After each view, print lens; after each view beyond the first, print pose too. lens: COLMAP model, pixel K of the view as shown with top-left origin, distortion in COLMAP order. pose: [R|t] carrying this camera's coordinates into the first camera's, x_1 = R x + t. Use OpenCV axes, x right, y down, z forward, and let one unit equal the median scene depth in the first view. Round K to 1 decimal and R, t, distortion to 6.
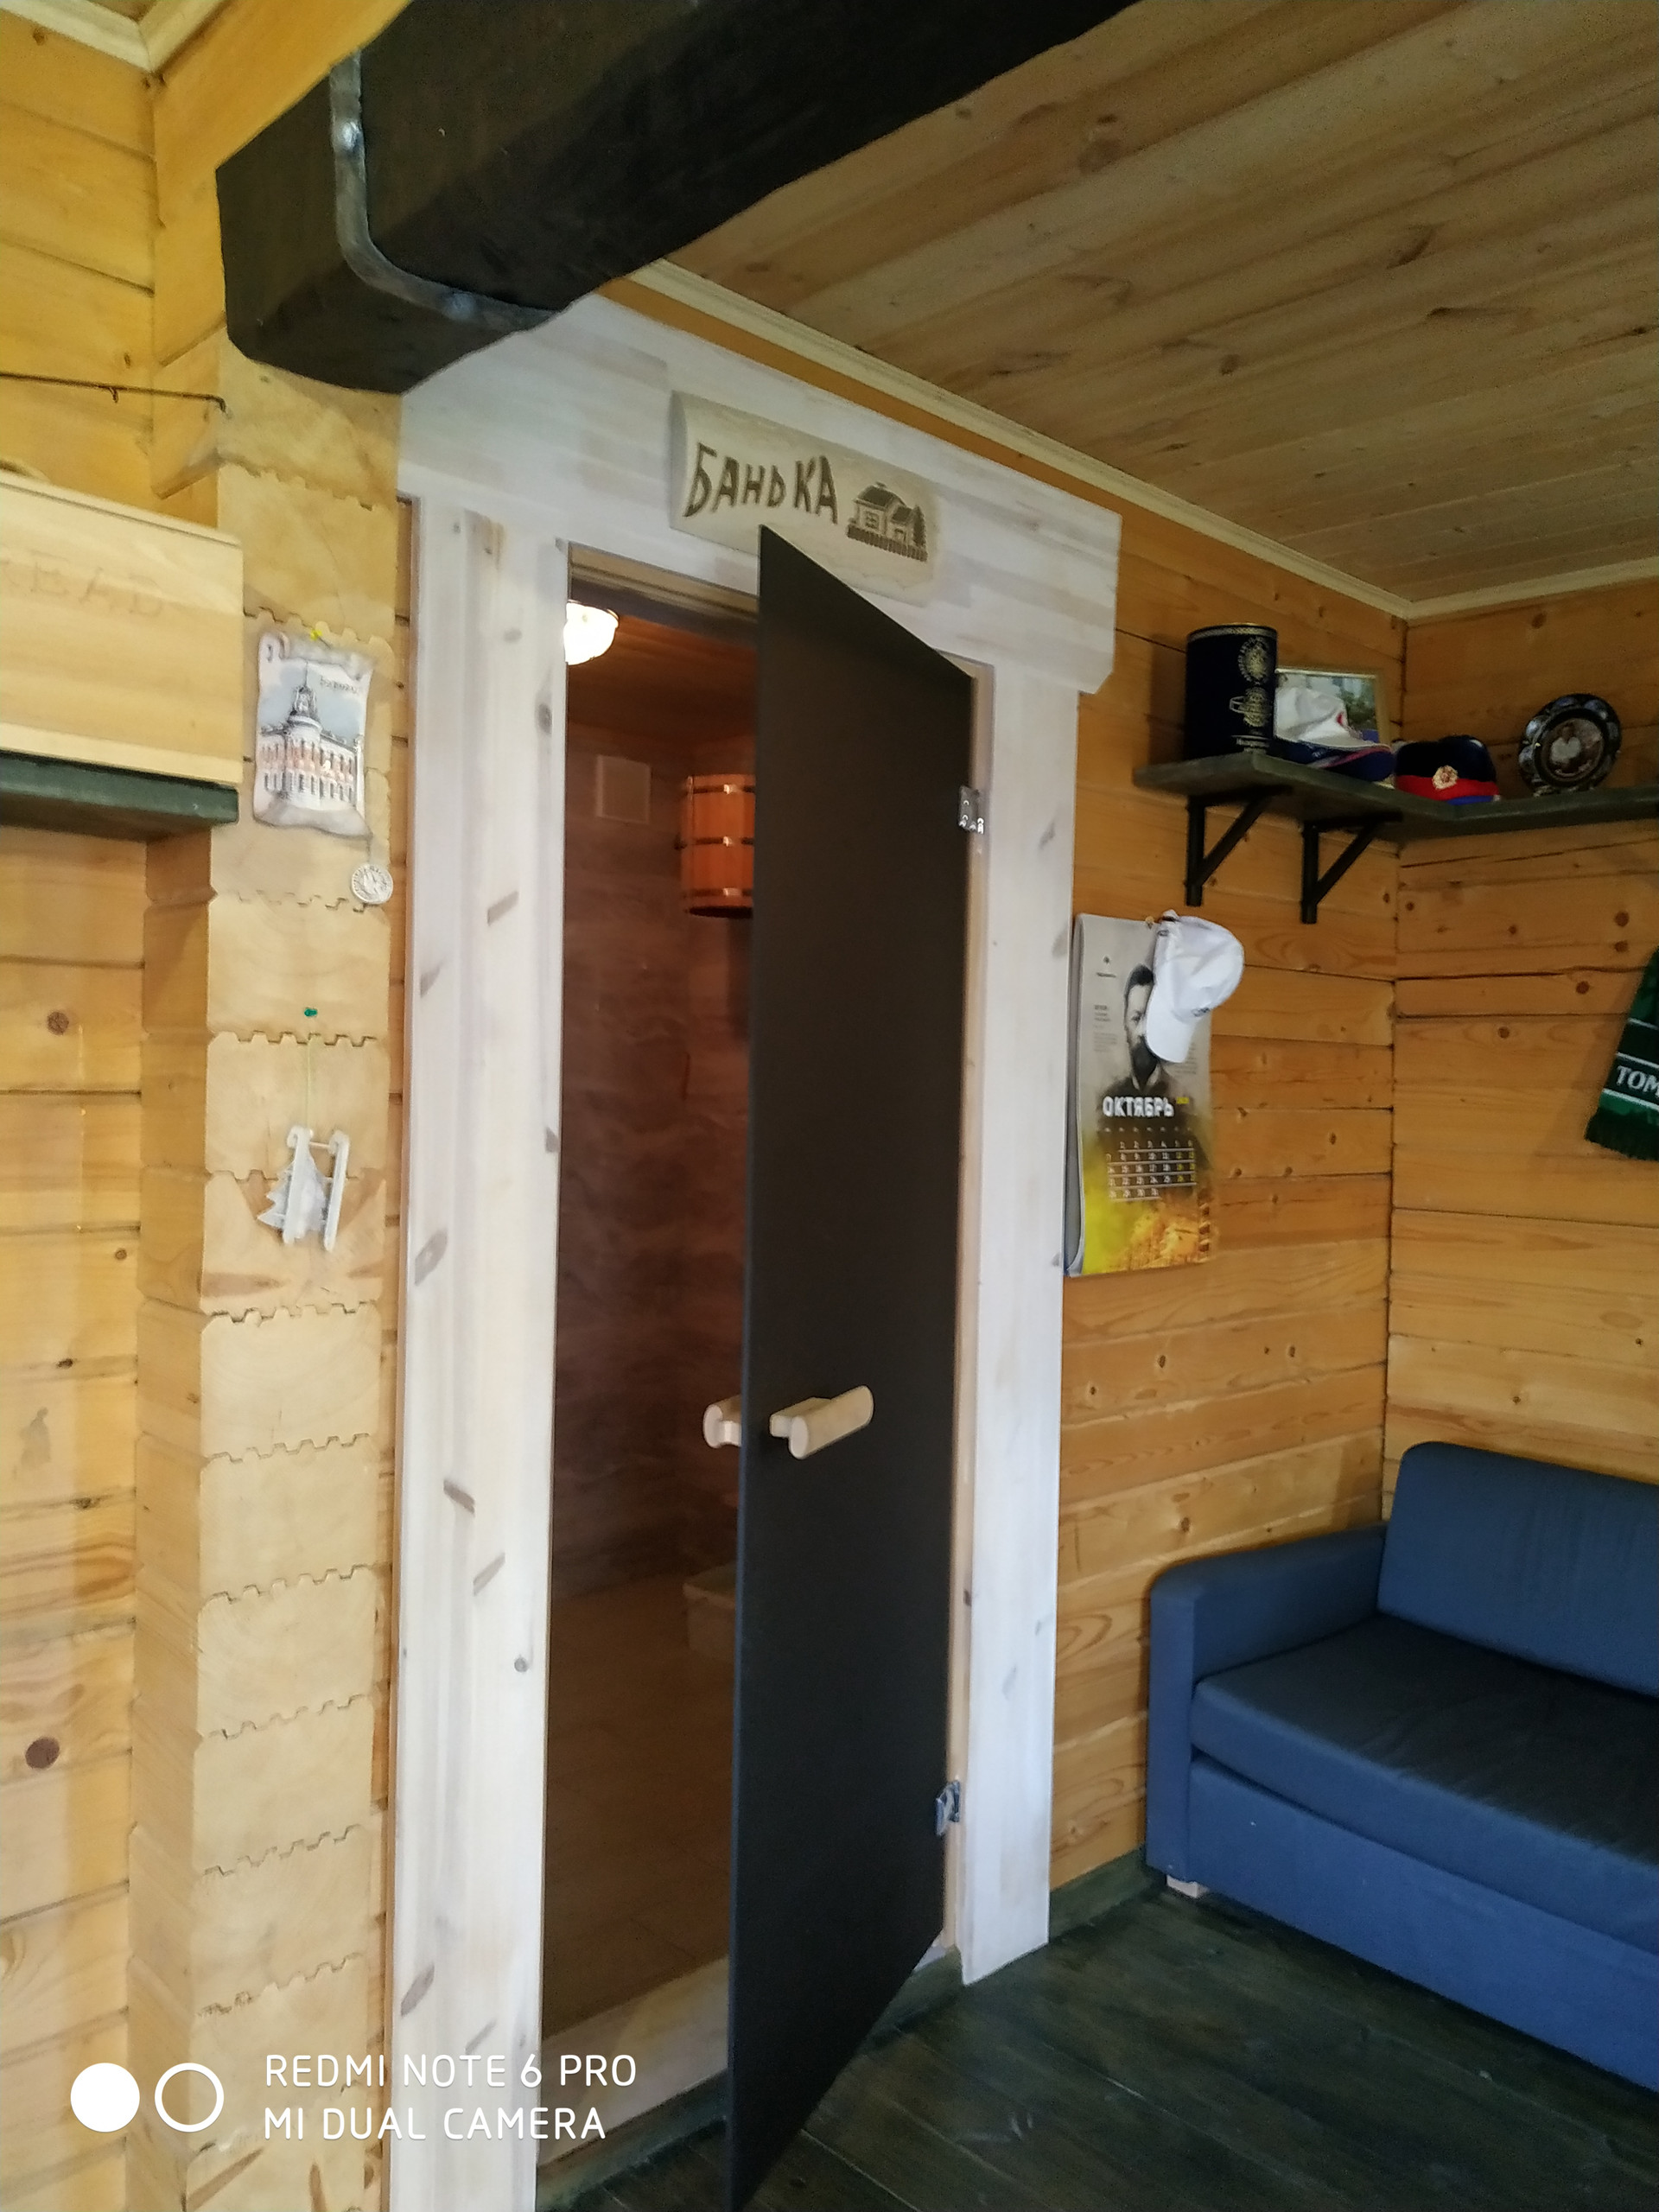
lens RADIAL K [[1525.8, 0, 829.5], [0, 1525.8, 1106.0], [0, 0, 1]] dist [0.004737, -0.000496]
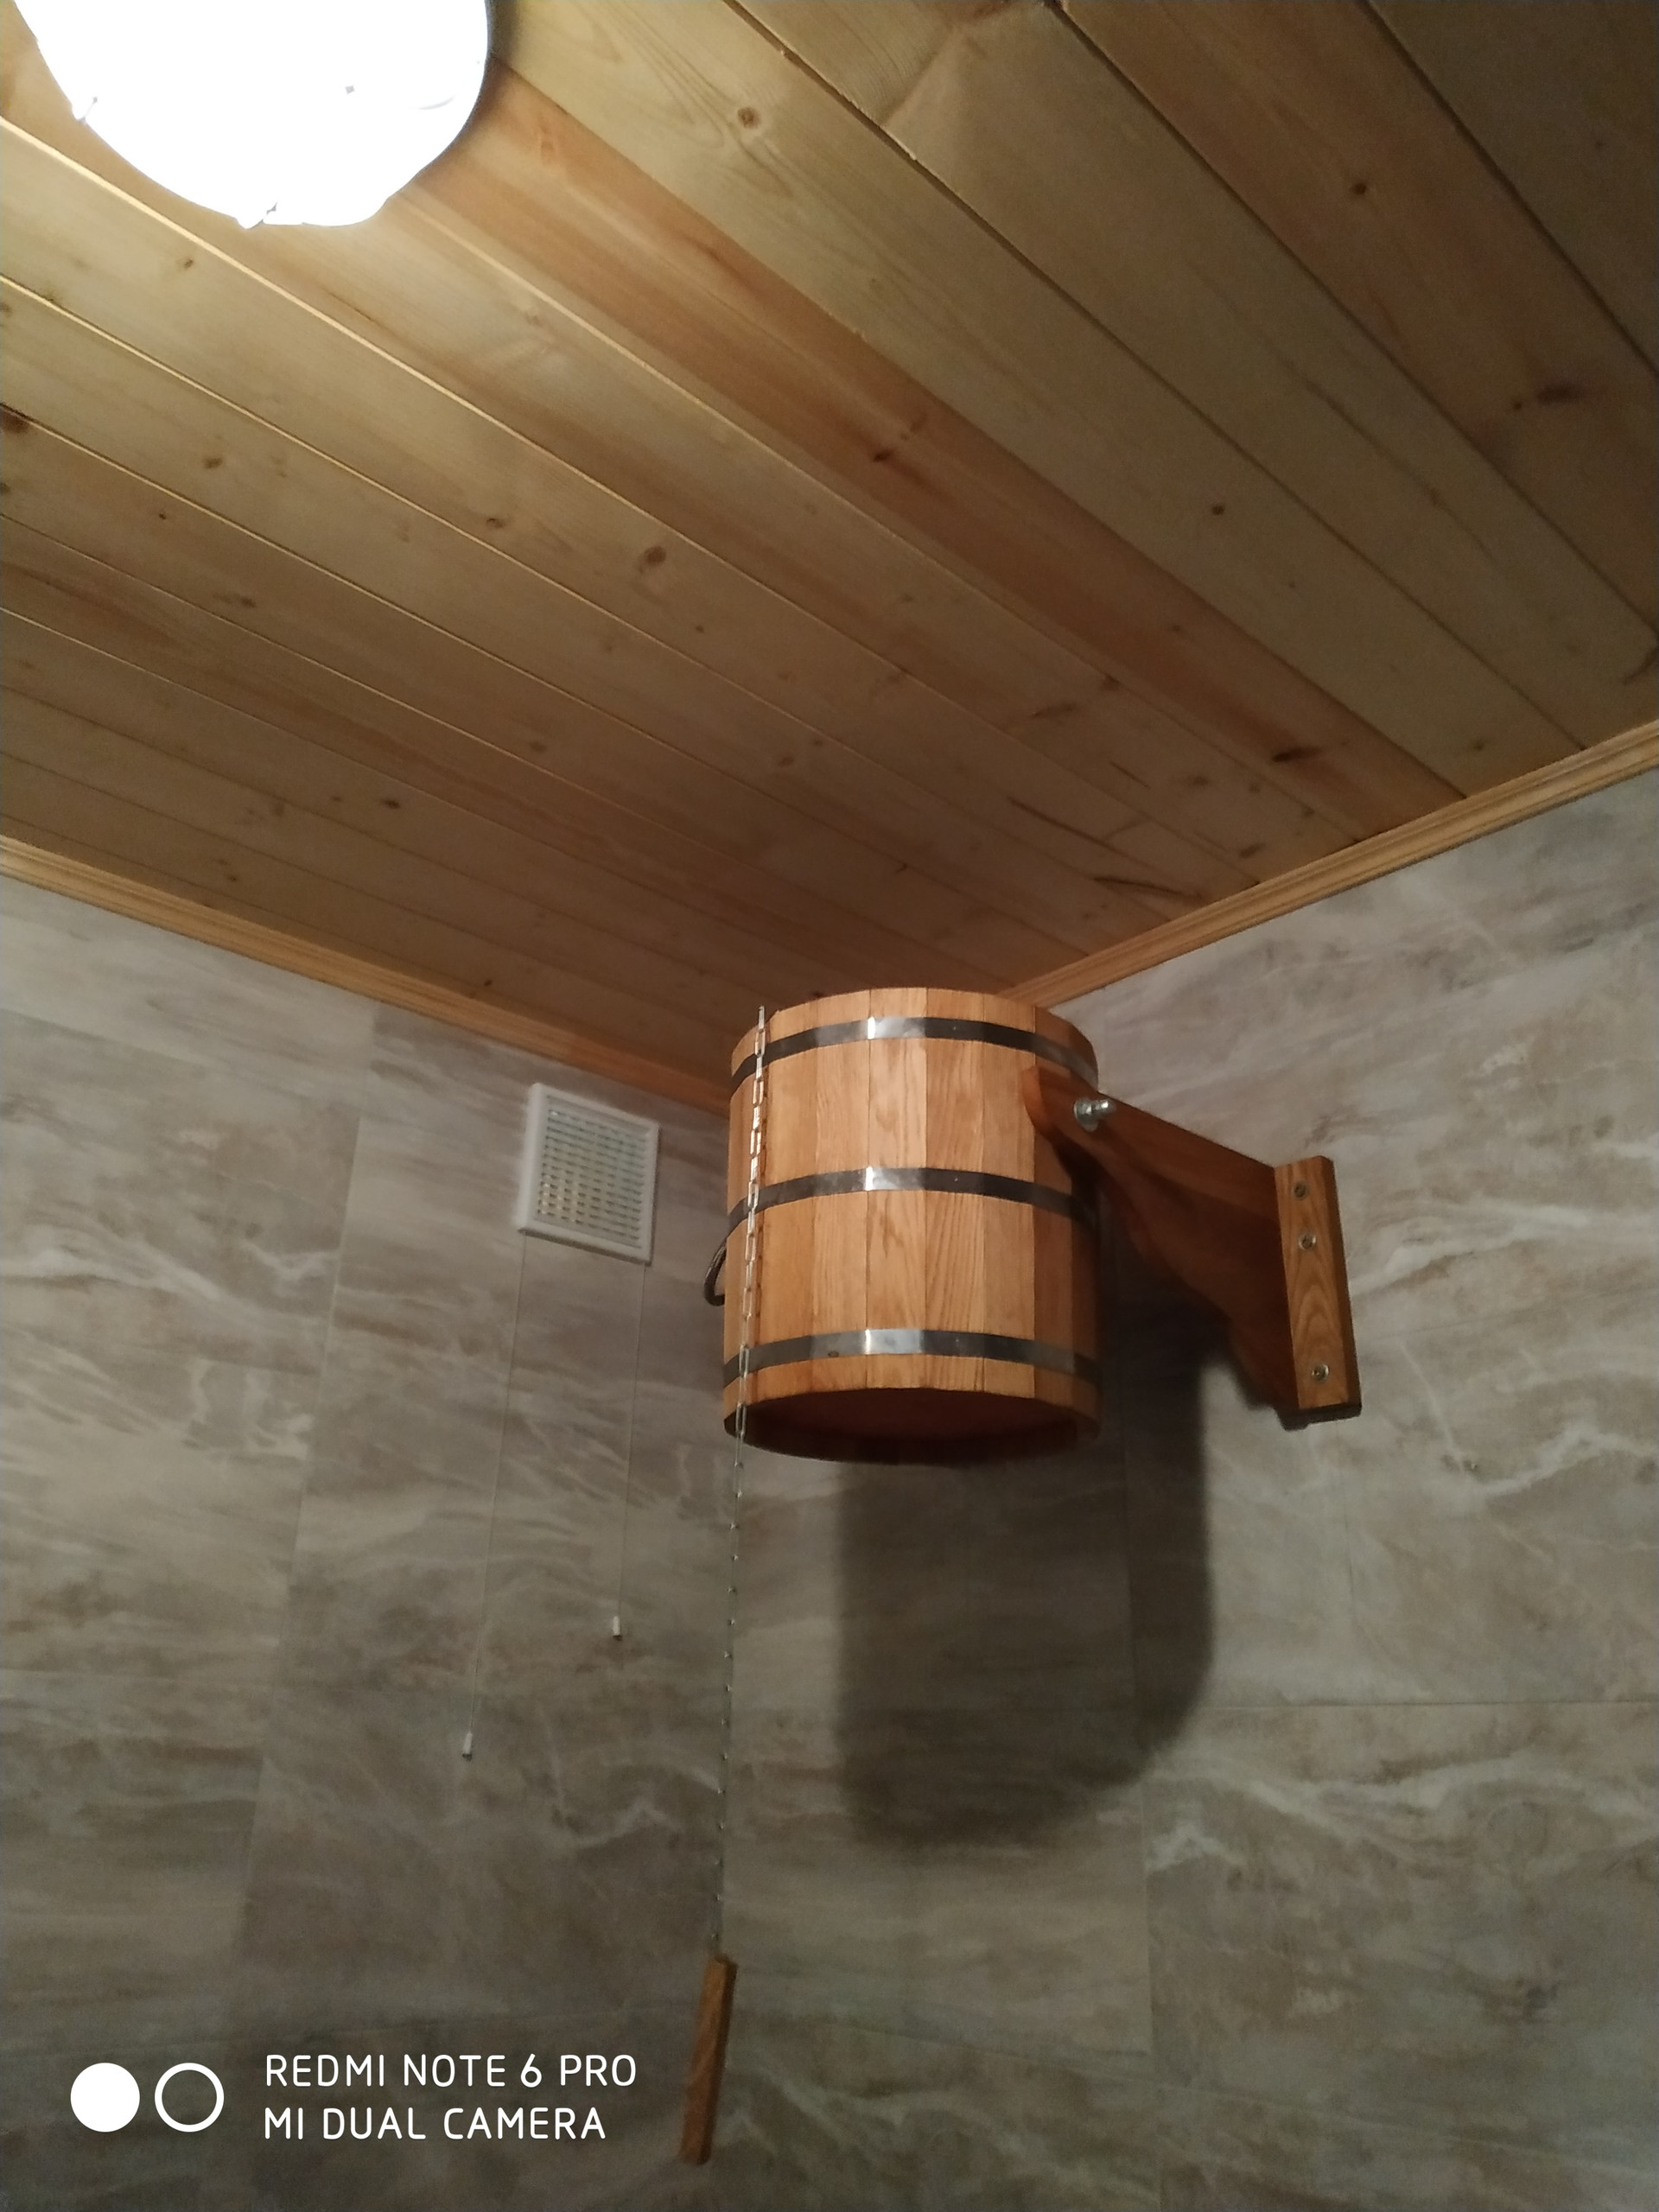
lens RADIAL K [[1525.8, 0, 829.5], [0, 1525.8, 1106.0], [0, 0, 1]] dist [0.004737, -0.000496]
pose [[0.999541, -0.005936, -0.029714, -0.065470], [-0.007318, 0.904306, -0.426822, -0.053539], [0.029404, 0.426844, 0.903847, 0.700555]]
